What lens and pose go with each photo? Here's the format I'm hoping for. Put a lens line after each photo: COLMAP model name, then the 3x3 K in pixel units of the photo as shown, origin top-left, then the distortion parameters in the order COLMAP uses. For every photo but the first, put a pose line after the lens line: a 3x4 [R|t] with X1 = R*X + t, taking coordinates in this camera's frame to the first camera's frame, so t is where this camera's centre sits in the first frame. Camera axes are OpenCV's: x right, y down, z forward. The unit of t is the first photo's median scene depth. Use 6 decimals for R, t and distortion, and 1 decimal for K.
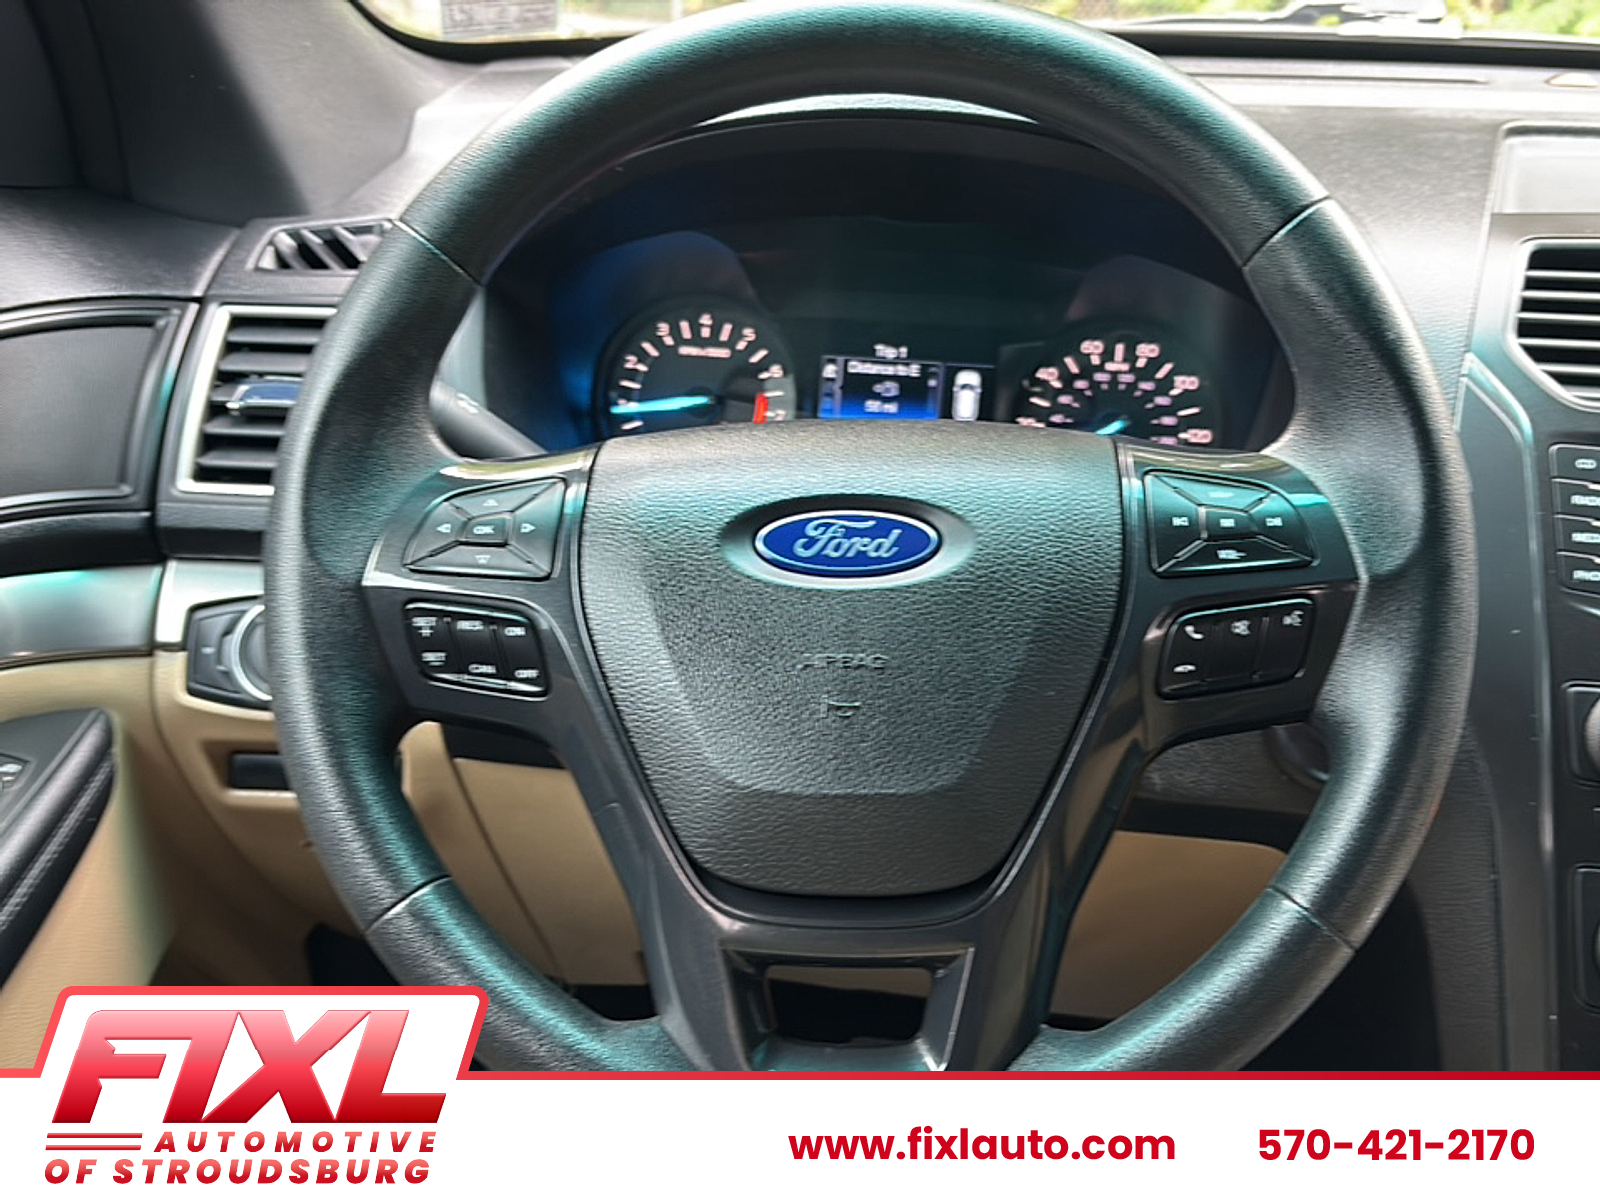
lens RADIAL K [[1421.4, 0, 809.9], [0, 1421.4, 599.6], [0, 0, 1]] dist [0.018868, -0.062334]
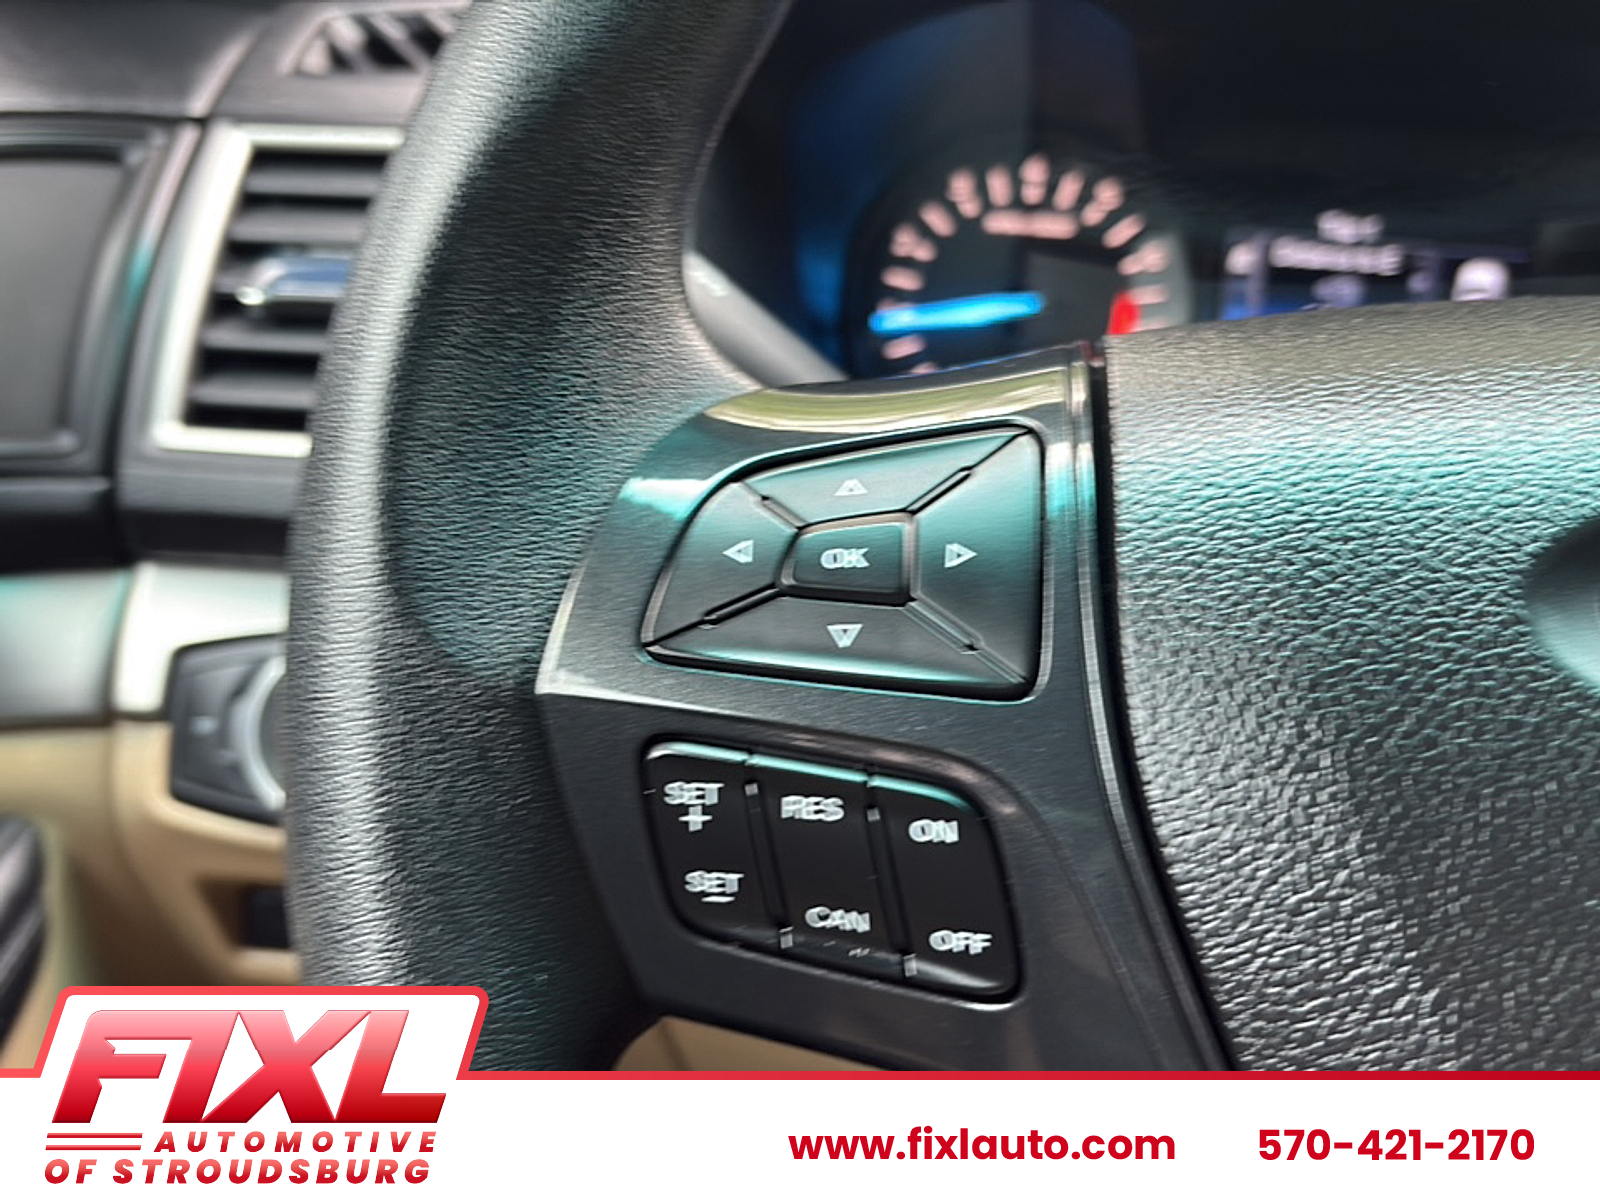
lens RADIAL K [[1421.4, 0, 789.7], [0, 1421.4, 607.0], [0, 0, 1]] dist [0.018868, -0.062334]
pose [[0.998779, 0.021588, -0.044434, -0.162883], [-0.020204, 0.999304, 0.031362, -0.034189], [0.045080, -0.030426, 0.998520, 0.439794]]
